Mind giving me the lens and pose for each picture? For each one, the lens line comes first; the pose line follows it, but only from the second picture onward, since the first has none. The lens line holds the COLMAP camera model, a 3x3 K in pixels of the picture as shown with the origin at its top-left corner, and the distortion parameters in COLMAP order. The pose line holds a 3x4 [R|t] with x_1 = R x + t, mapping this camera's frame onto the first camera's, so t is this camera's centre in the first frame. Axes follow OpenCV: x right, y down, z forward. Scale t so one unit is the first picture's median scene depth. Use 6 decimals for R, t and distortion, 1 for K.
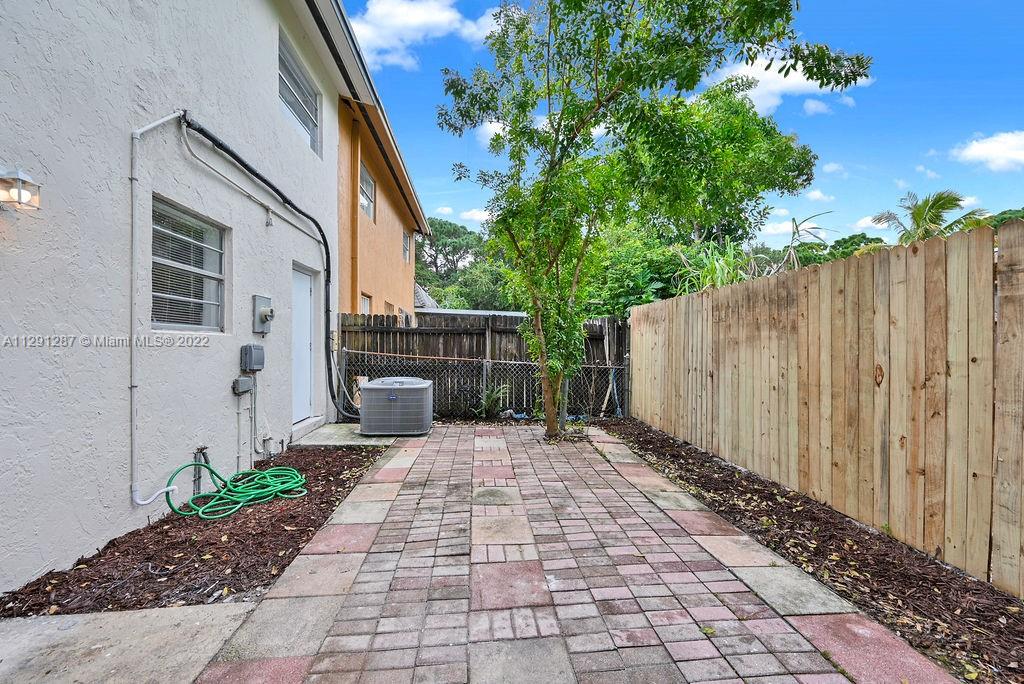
lens RADIAL K [[411.0, 0, 505.7], [0, 411.0, 341.0], [0, 0, 1]] dist [-0.000424, 0.000007]
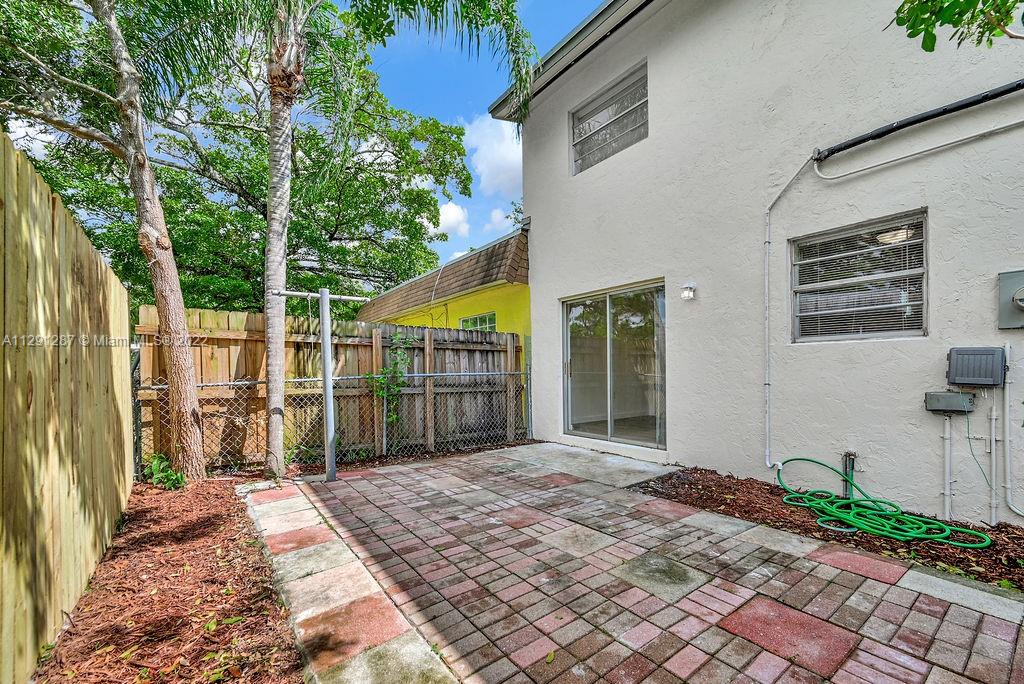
lens RADIAL K [[417.7, 0, 512.9], [0, 417.7, 360.6], [0, 0, 1]] dist [-0.000384, 0.000229]
pose [[-0.844816, -0.009665, -0.534970, 0.553550], [0.011175, 0.999300, -0.035702, 0.059915], [0.534940, -0.036140, -0.844117, 1.504467]]
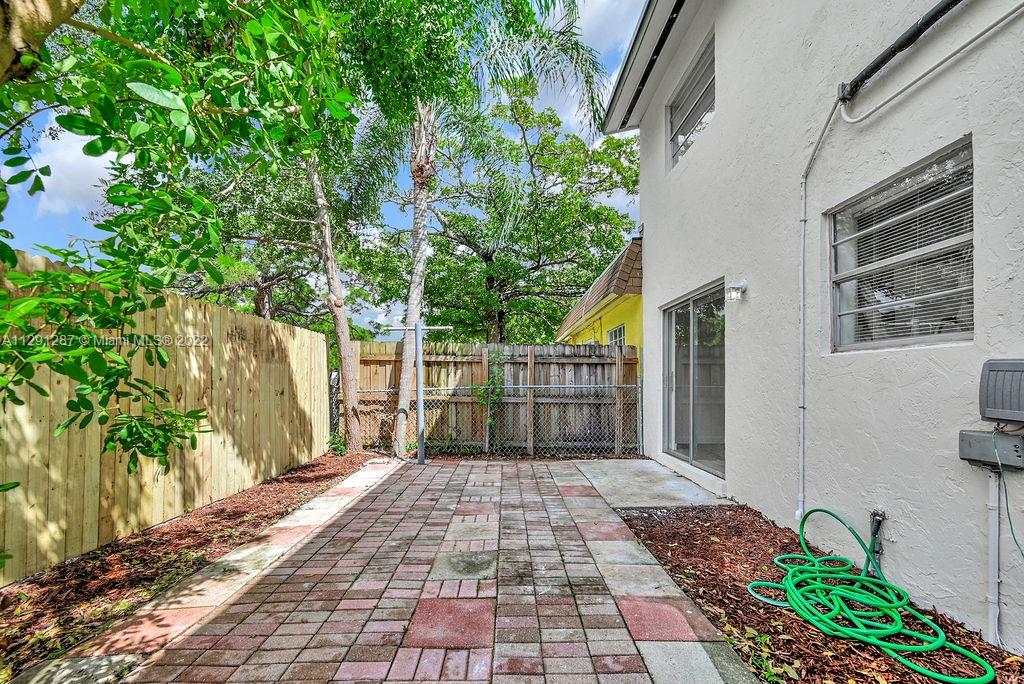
lens RADIAL K [[418.6, 0, 511.8], [0, 418.6, 367.1], [0, 0, 1]] dist [-0.000435, -0.000013]
pose [[-0.998088, -0.001835, 0.061783, -0.161313], [-0.004519, 0.999050, -0.043344, 0.046804], [-0.061644, -0.043540, -0.997148, 1.850343]]
